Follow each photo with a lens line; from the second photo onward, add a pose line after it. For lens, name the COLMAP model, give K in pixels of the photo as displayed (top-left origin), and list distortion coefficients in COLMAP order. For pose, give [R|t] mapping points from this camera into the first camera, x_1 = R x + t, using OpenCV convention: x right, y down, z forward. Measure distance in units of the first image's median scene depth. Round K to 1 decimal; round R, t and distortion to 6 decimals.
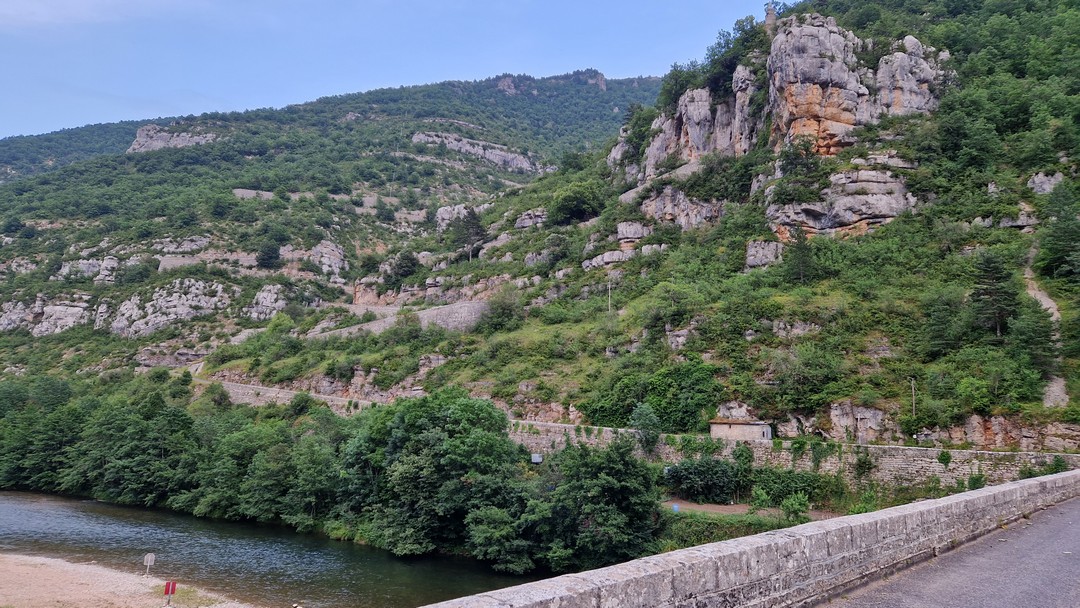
lens RADIAL K [[700.0, 0, 541.4], [0, 700.0, 311.5], [0, 0, 1]] dist [0.053133, -0.044030]
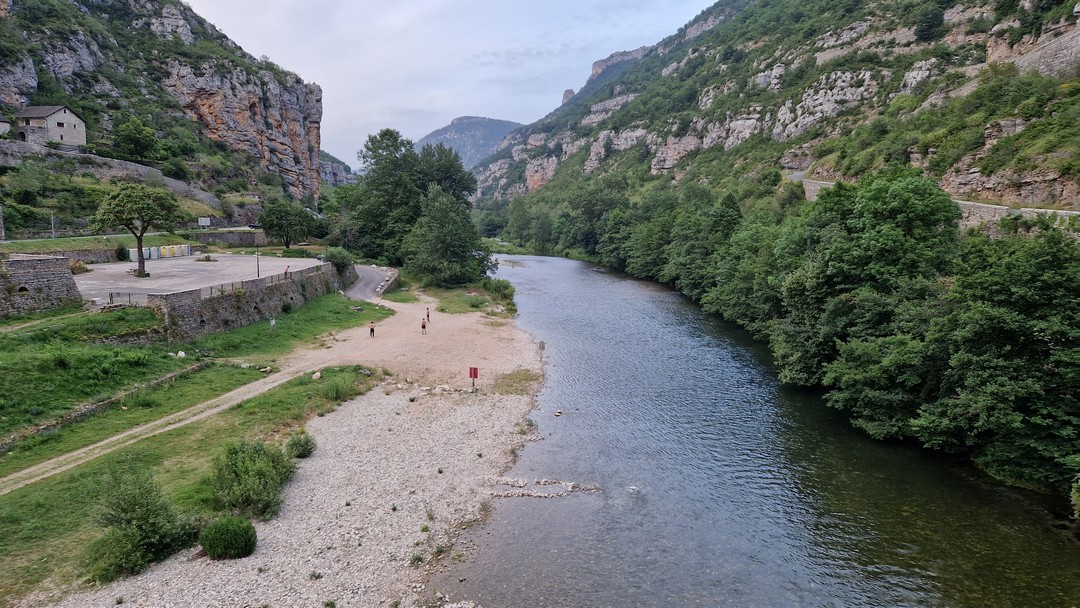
lens RADIAL K [[700.0, 0, 507.0], [0, 700.0, 298.7], [0, 0, 1]] dist [0.053133, -0.044030]
pose [[0.572441, 0.069080, -0.817031, 0.180719], [0.145534, 0.972063, 0.184154, 0.040180], [0.806927, -0.224323, 0.546395, 0.221893]]
